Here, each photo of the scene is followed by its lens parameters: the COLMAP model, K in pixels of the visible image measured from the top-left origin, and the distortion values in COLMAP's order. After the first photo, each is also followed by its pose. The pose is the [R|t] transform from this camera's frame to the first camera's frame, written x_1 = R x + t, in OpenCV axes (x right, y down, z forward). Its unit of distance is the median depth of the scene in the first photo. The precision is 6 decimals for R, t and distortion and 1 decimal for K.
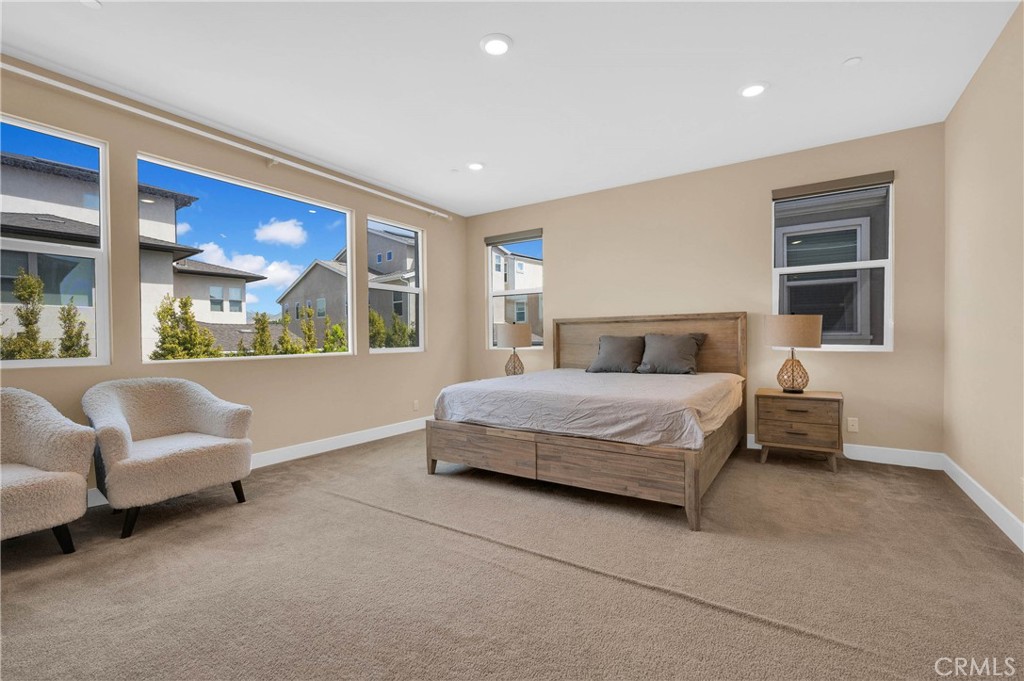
lens RADIAL K [[457.8, 0, 515.7], [0, 457.8, 339.9], [0, 0, 1]] dist [0.001647, 0.000502]
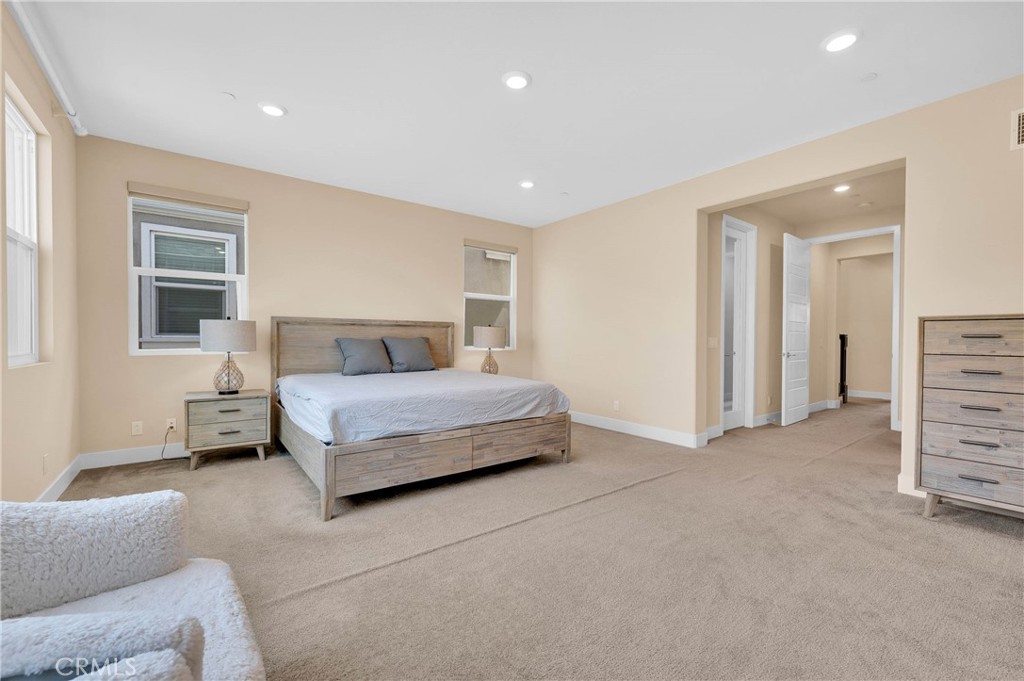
lens RADIAL K [[424.1, 0, 518.3], [0, 424.1, 345.2], [0, 0, 1]] dist [-0.000618, 0.000865]
pose [[0.324749, 0.000316, 0.945800, -0.801646], [-0.004485, 0.999989, 0.001206, 0.005728], [-0.945790, -0.004633, 0.324746, 0.522128]]
